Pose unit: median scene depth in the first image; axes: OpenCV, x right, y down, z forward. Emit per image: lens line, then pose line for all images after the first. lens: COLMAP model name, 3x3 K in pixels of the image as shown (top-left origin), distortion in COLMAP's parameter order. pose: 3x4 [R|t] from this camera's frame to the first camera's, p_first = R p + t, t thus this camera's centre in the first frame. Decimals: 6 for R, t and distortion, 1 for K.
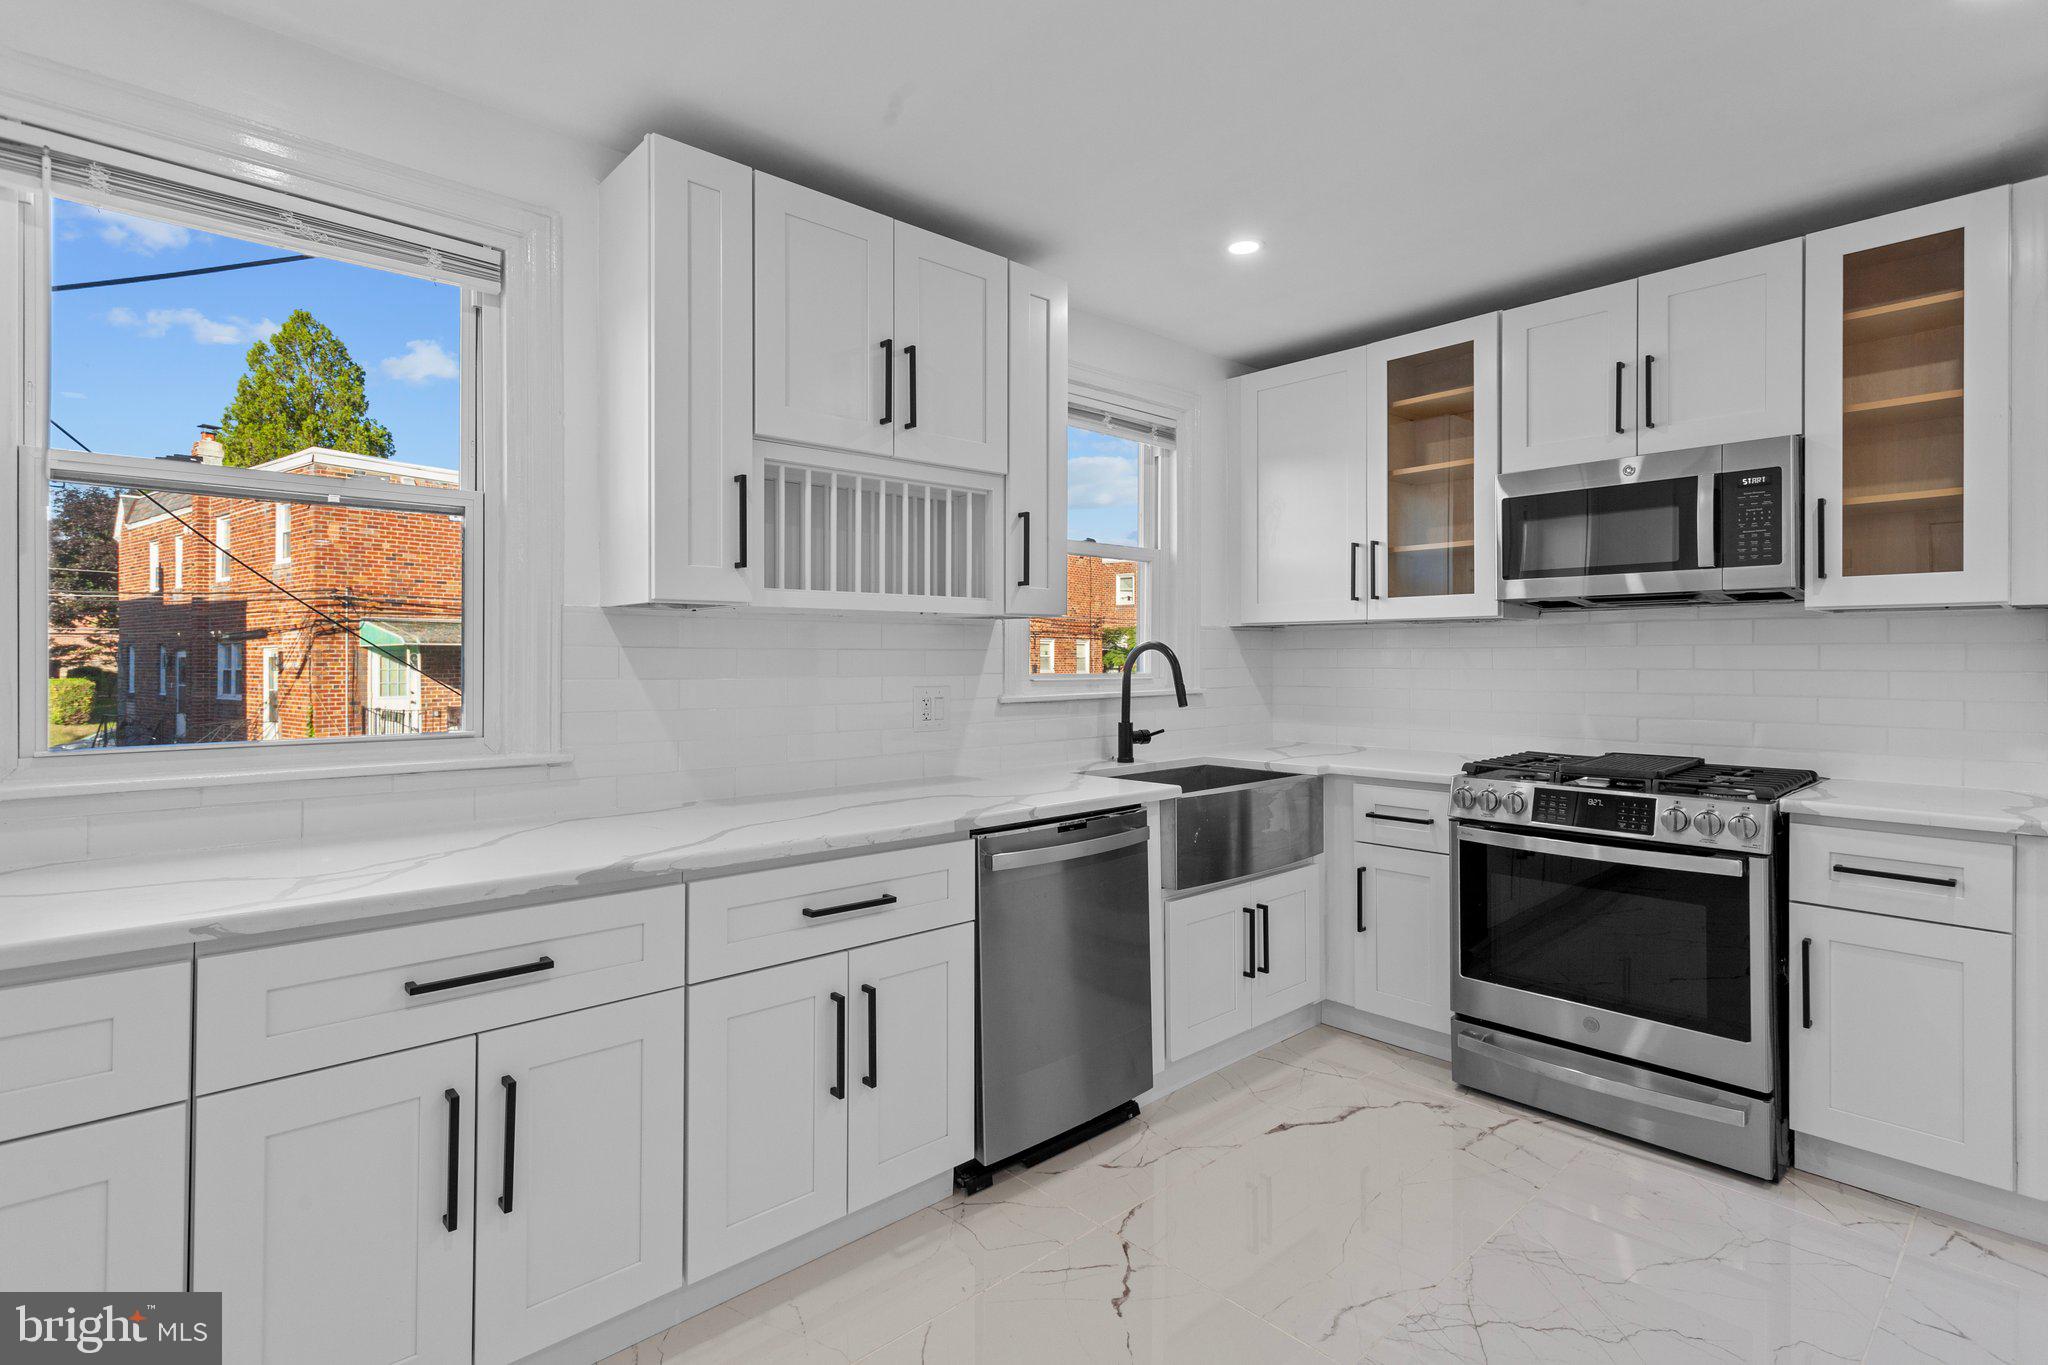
lens RADIAL K [[986.1, 0, 1017.6], [0, 986.1, 652.0], [0, 0, 1]] dist [0.004577, 0.000400]
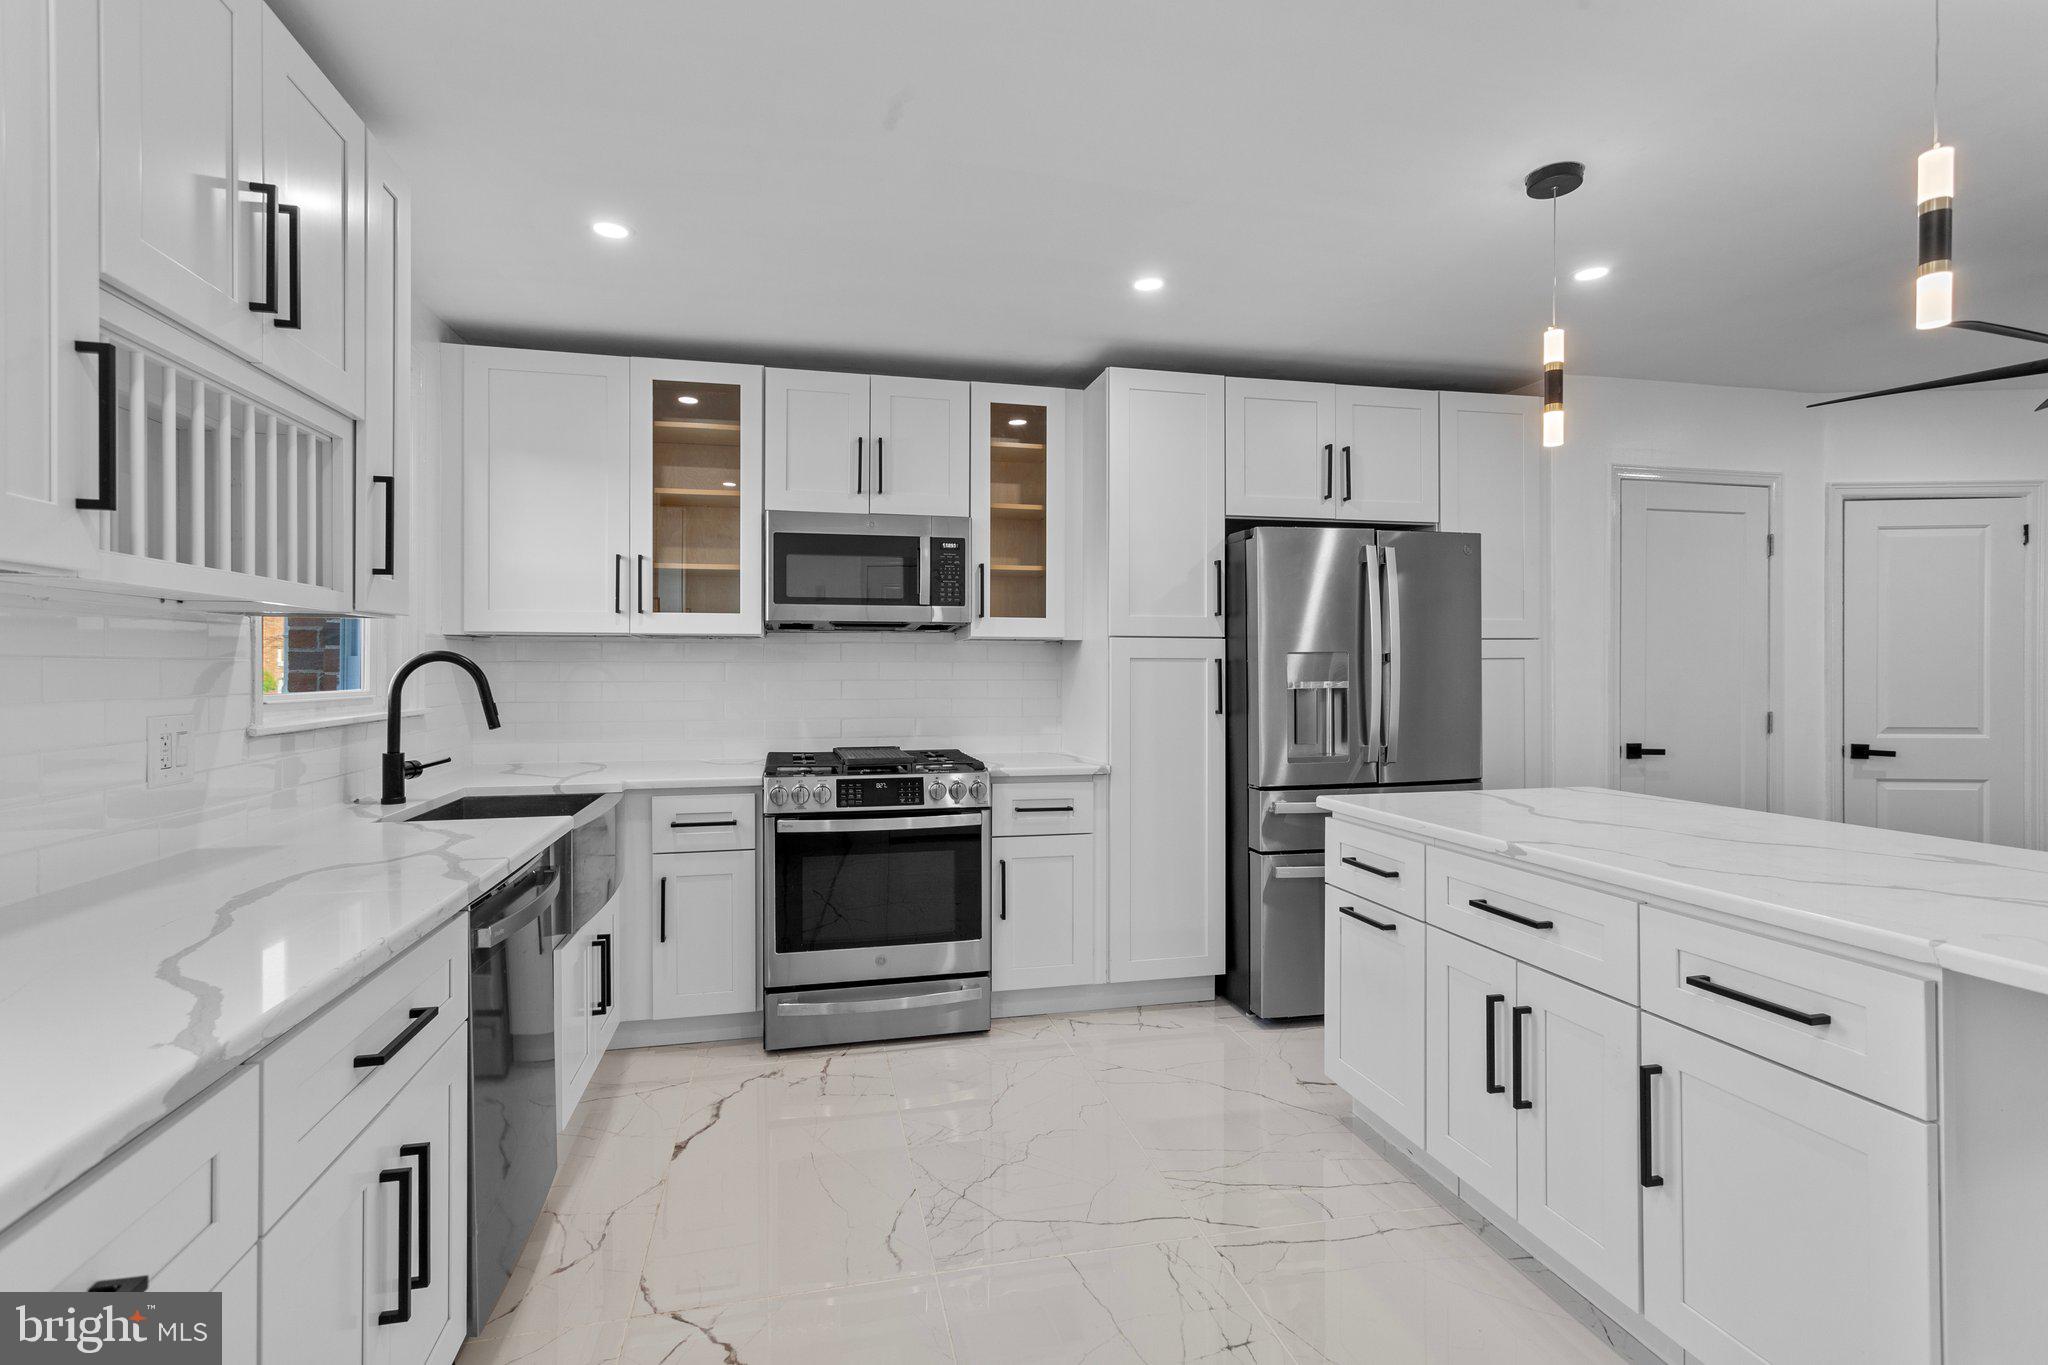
lens RADIAL K [[980.5, 0, 1024.1], [0, 980.5, 667.9], [0, 0, 1]] dist [-0.000774, 0.001096]
pose [[0.486476, 0.002484, 0.873690, -0.396357], [-0.005742, 0.999983, 0.000354, -0.000130], [-0.873675, -0.005189, 0.486482, 0.212169]]
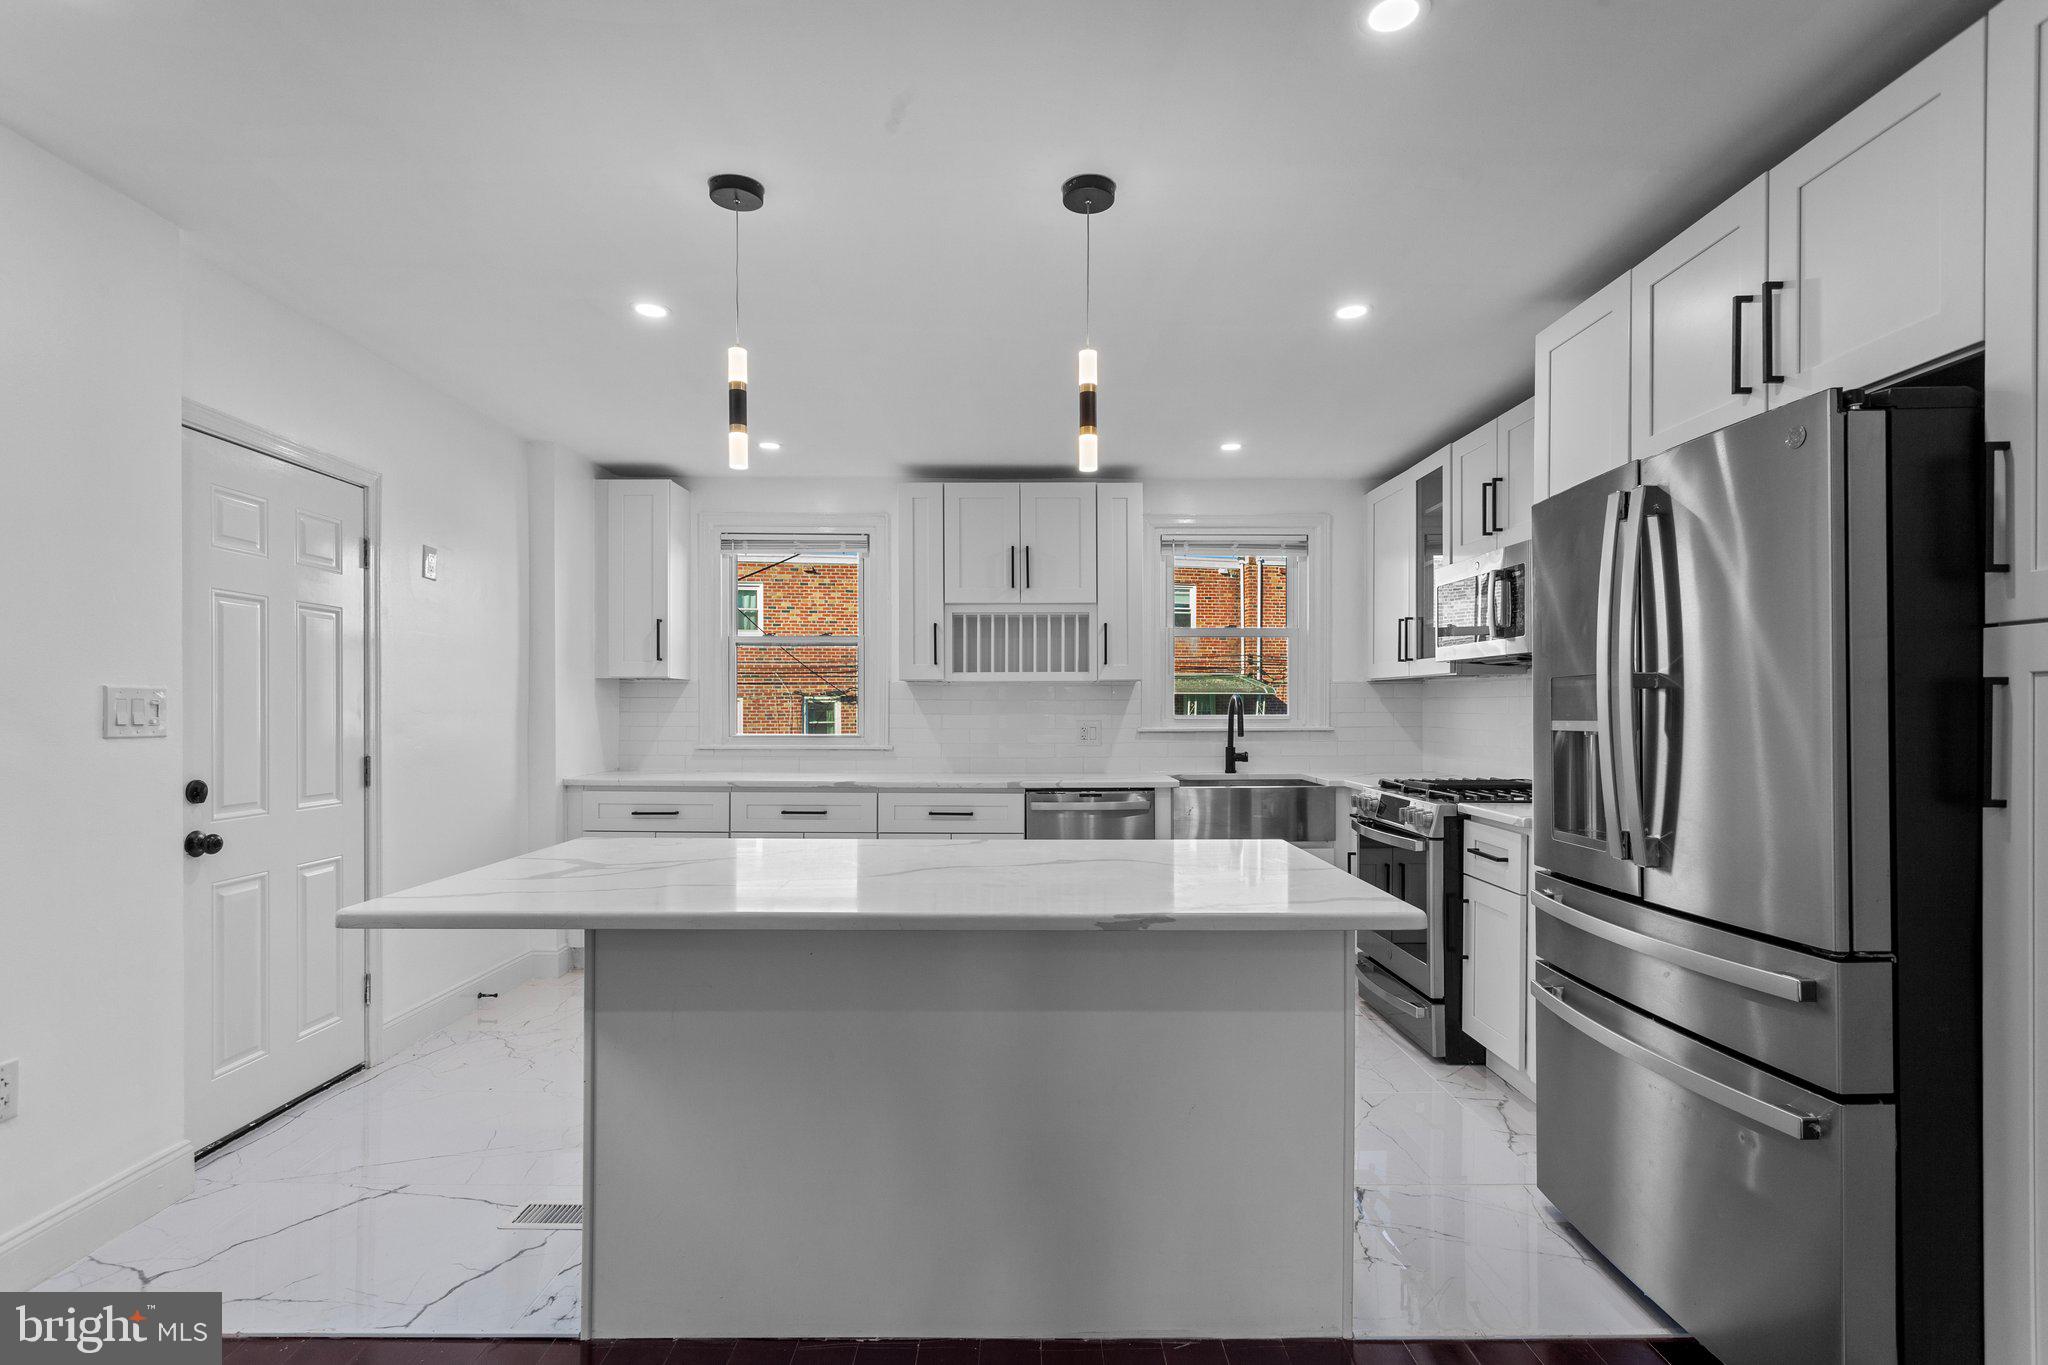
lens RADIAL K [[983.8, 0, 1025.3], [0, 983.8, 712.4], [0, 0, 1]] dist [0.003900, 0.000869]
pose [[0.747462, 0.006287, -0.664274, 1.059643], [0.003815, 0.999898, 0.013756, -0.005453], [0.664293, -0.012817, 0.747362, -0.420145]]
